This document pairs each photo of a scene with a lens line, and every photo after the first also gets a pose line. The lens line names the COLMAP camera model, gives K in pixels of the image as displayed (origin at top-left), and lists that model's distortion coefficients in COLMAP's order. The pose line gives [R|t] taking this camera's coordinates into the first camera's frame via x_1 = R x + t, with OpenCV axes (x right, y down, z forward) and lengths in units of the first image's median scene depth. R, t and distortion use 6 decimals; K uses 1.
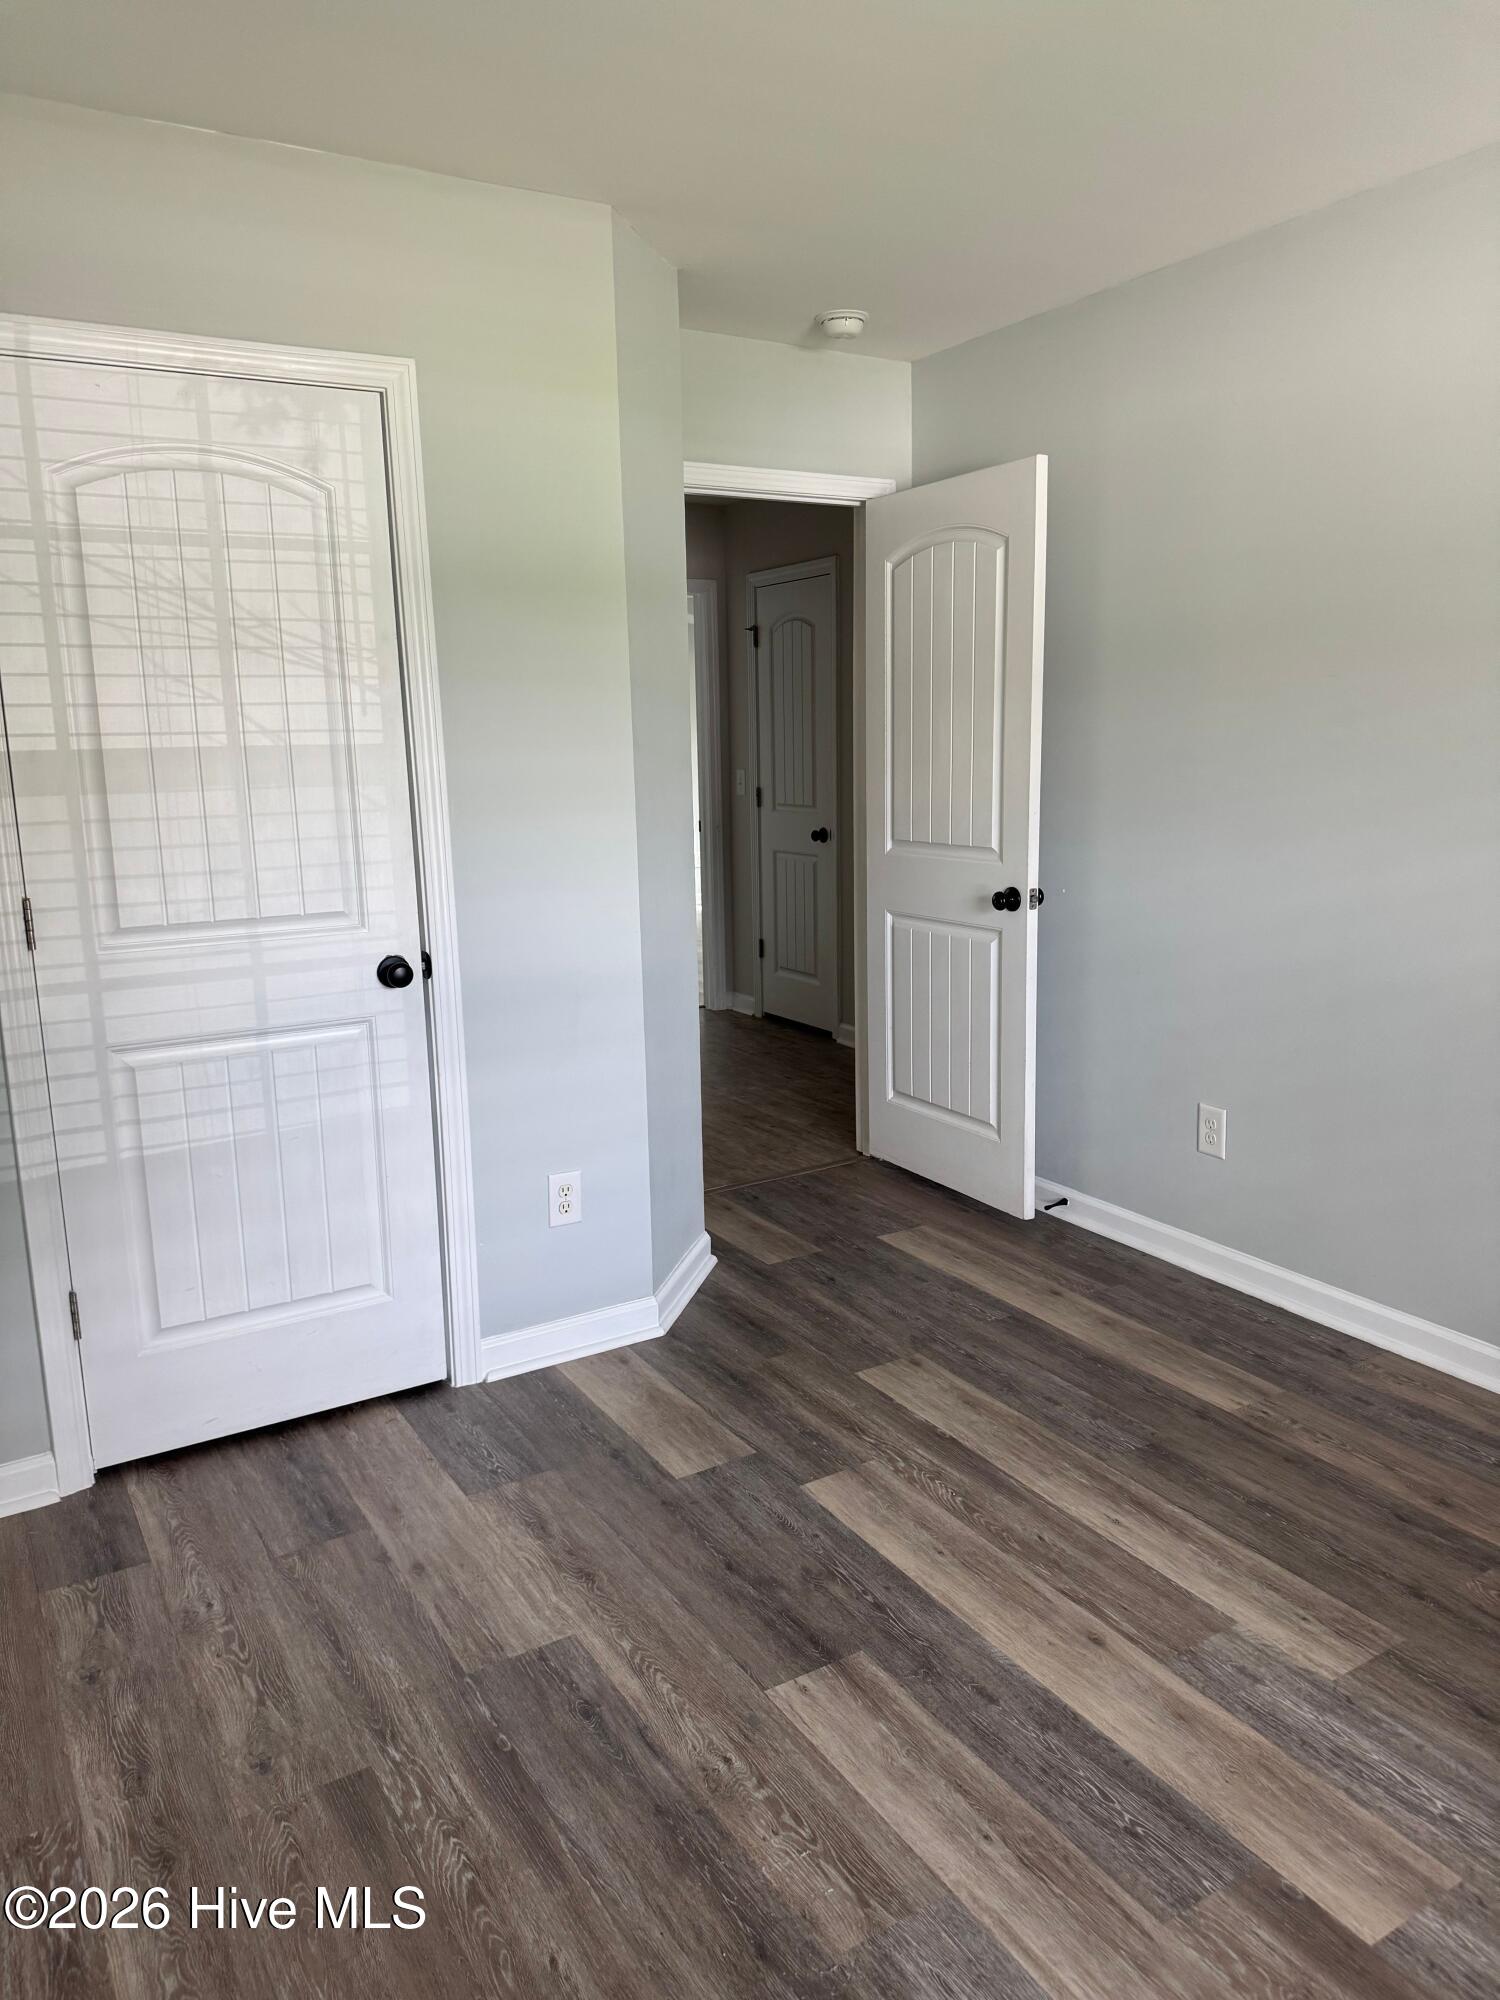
lens RADIAL K [[1398.6, 0, 734.2], [0, 1398.6, 1000.9], [0, 0, 1]] dist [-0.037183, -0.003718]
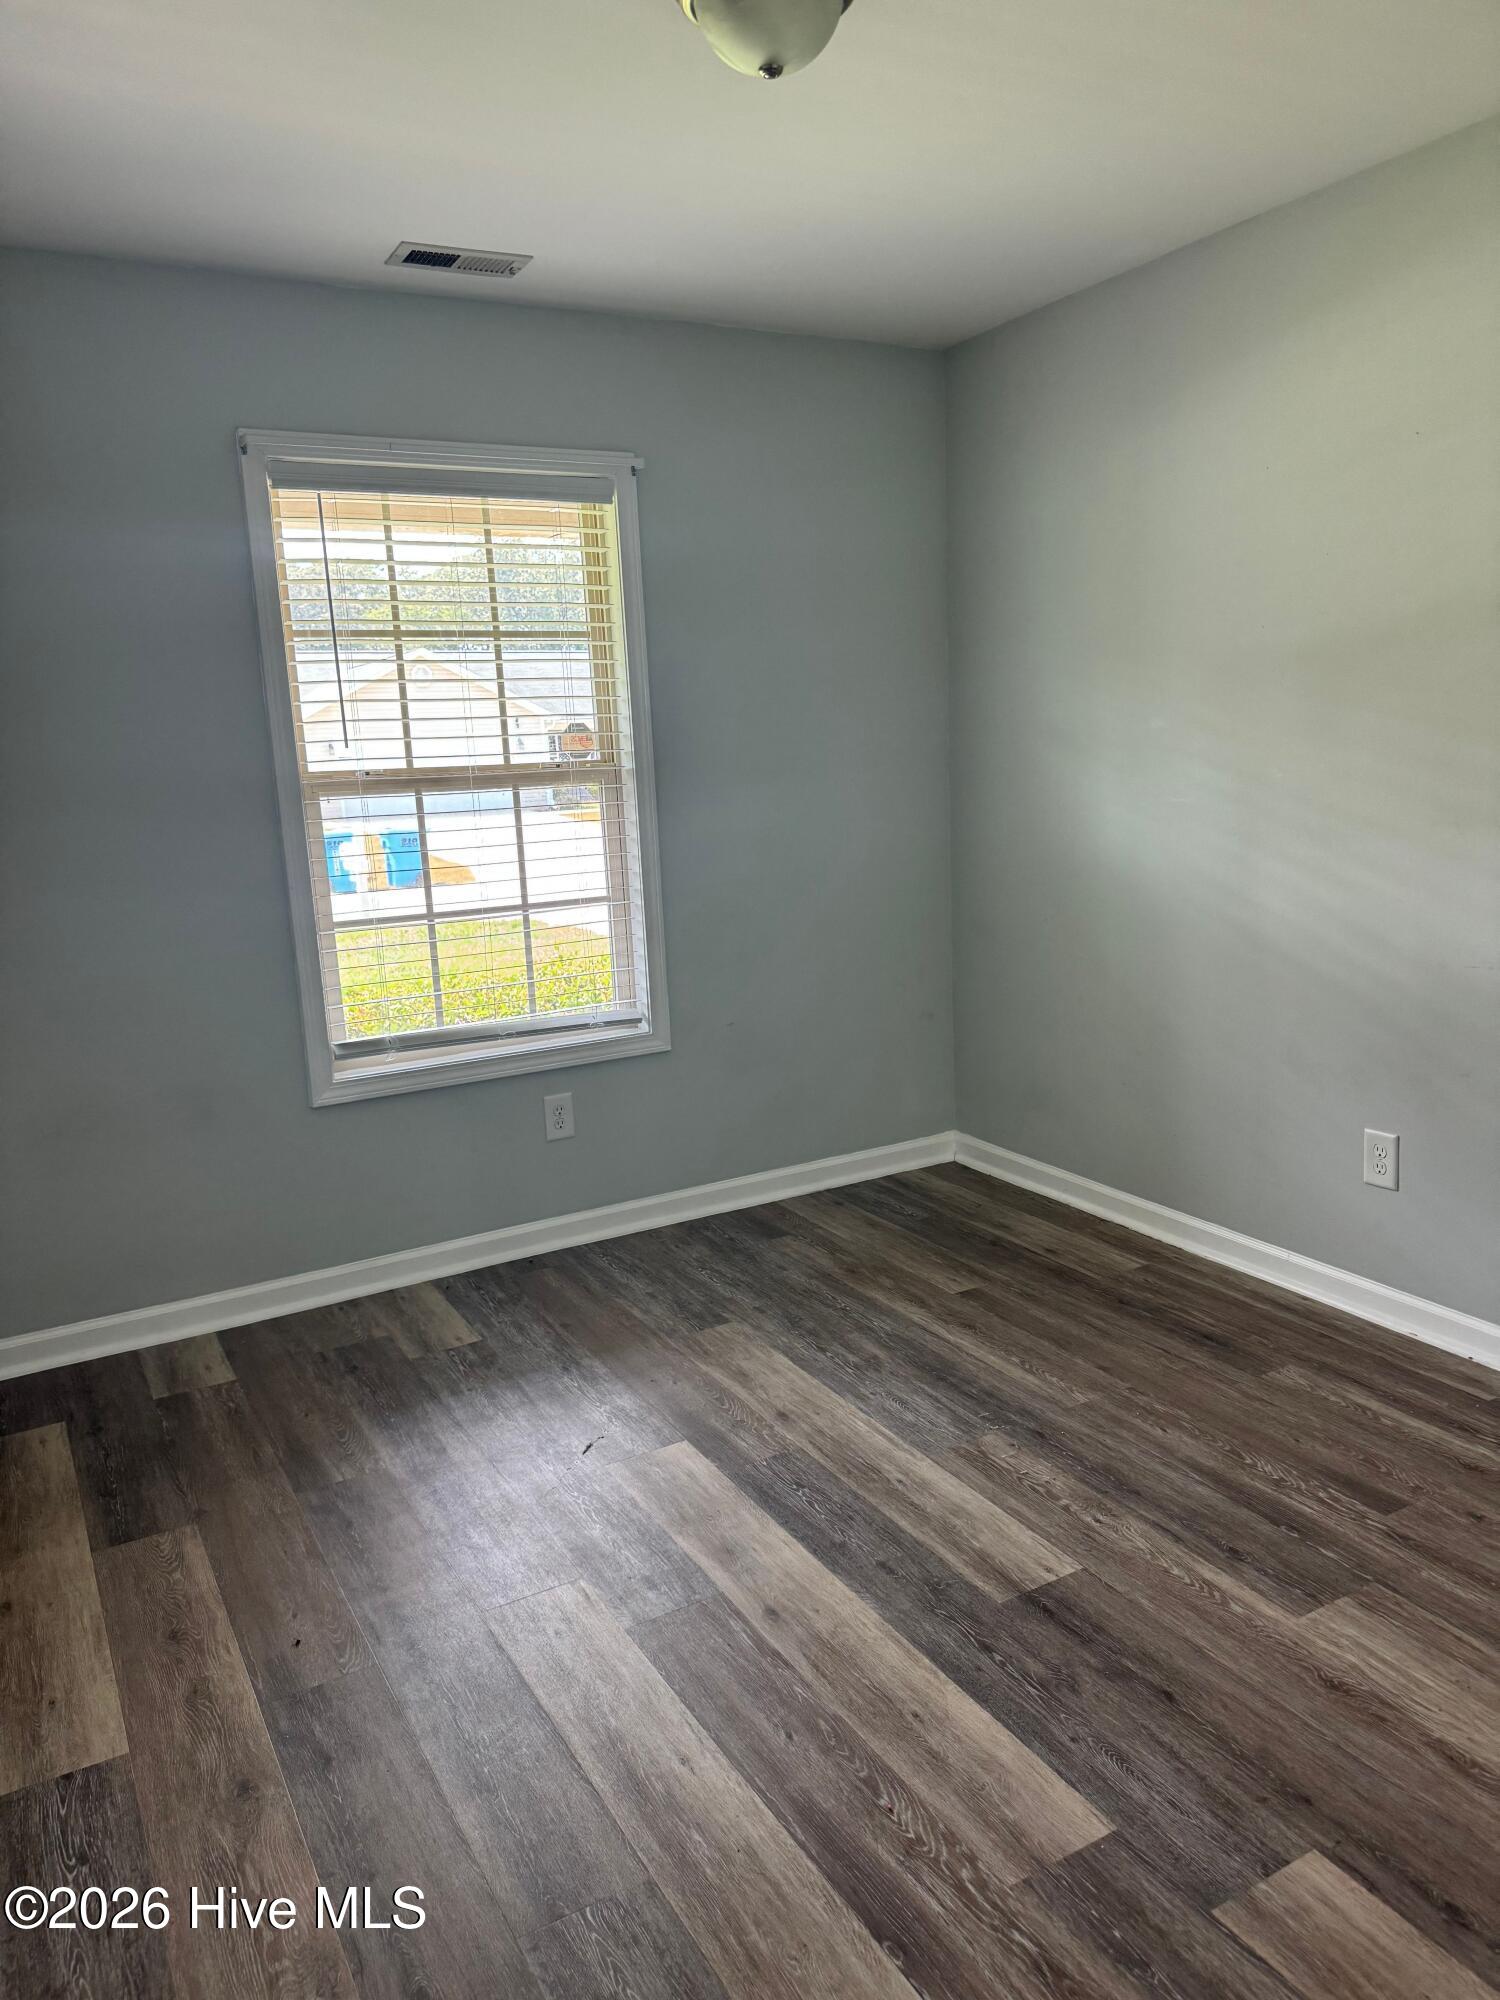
lens RADIAL K [[1398.6, 0, 748.2], [0, 1398.6, 997.7], [0, 0, 1]] dist [-0.037183, -0.003718]
pose [[-0.996665, 0.073885, 0.034631, 0.227217], [0.081396, 0.930064, 0.358268, -0.365240], [-0.005739, 0.359892, -0.932976, 1.951959]]
